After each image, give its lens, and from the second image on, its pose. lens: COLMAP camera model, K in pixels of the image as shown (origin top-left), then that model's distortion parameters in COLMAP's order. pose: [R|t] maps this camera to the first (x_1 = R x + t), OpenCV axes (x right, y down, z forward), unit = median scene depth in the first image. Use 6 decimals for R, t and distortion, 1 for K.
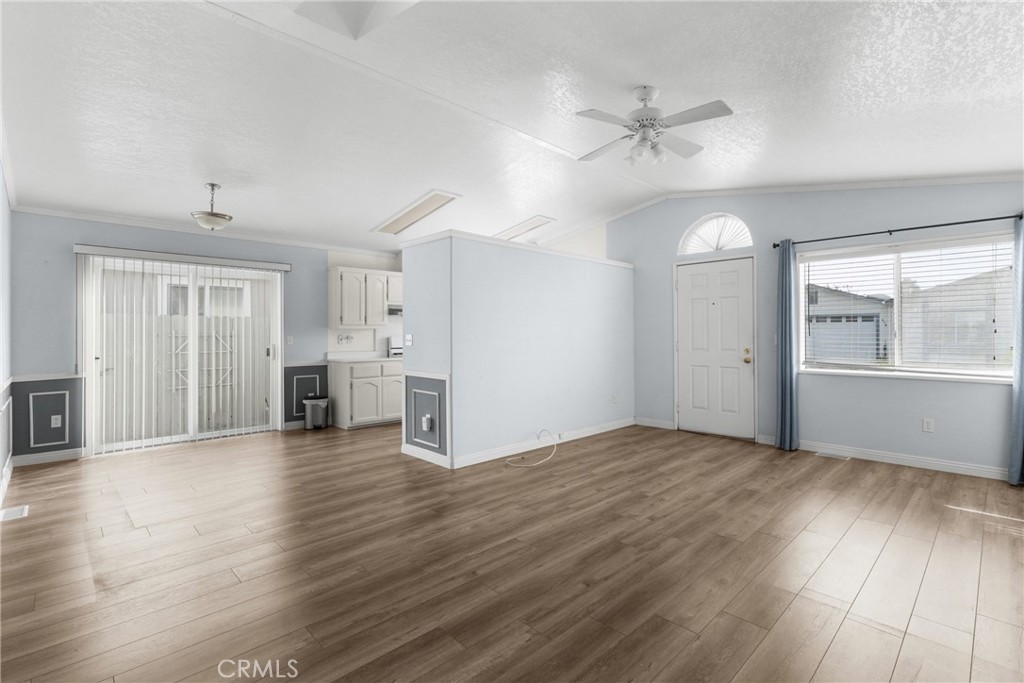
lens RADIAL K [[474.3, 0, 514.2], [0, 474.3, 329.9], [0, 0, 1]] dist [-0.004064, 0.000903]
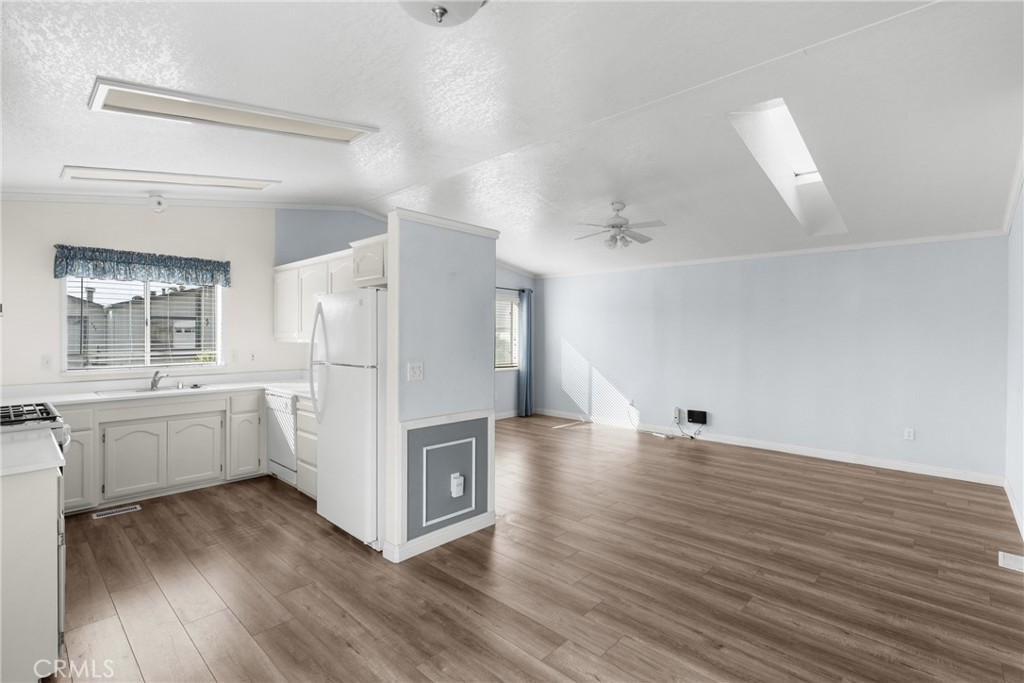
lens RADIAL K [[475.5, 0, 512.0], [0, 475.5, 341.5], [0, 0, 1]] dist [-0.001859, -0.000158]
pose [[-0.050454, -0.009730, 0.998679, -0.854337], [-0.012185, 0.999884, 0.009126, -0.024214], [-0.998652, -0.011708, -0.050567, 0.914362]]
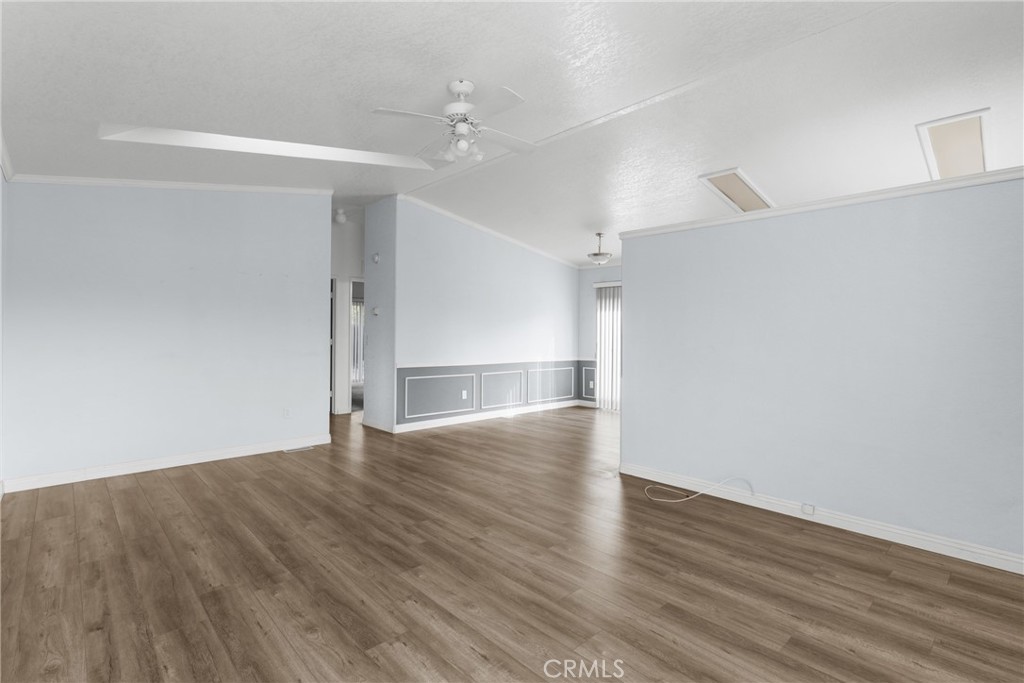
lens RADIAL K [[478.3, 0, 519.3], [0, 478.3, 334.2], [0, 0, 1]] dist [-0.003177, 0.000443]
pose [[-0.000911, 0.002929, -0.999995, 0.792039], [-0.003556, 0.999989, 0.002932, 0.000678], [0.999993, 0.003559, -0.000900, 0.711539]]
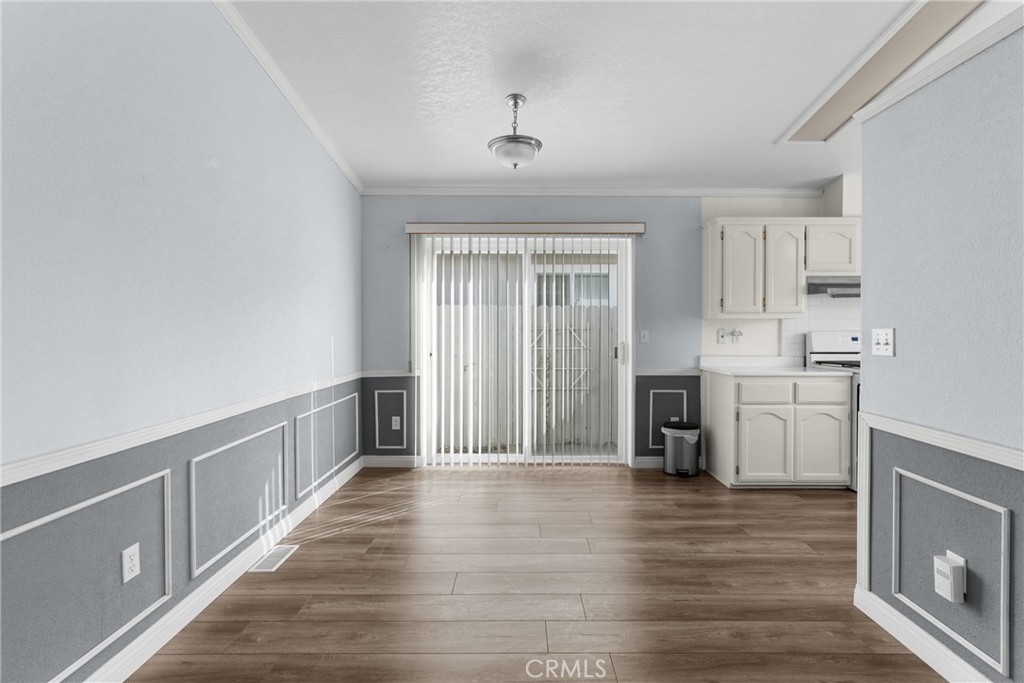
lens RADIAL K [[478.3, 0, 519.3], [0, 478.3, 334.2], [0, 0, 1]] dist [-0.003177, 0.000443]
pose [[0.716459, 0.011758, -0.697530, -0.161097], [0.001625, 0.999827, 0.018522, 0.007242], [0.697627, -0.014404, 0.716317, 0.498569]]
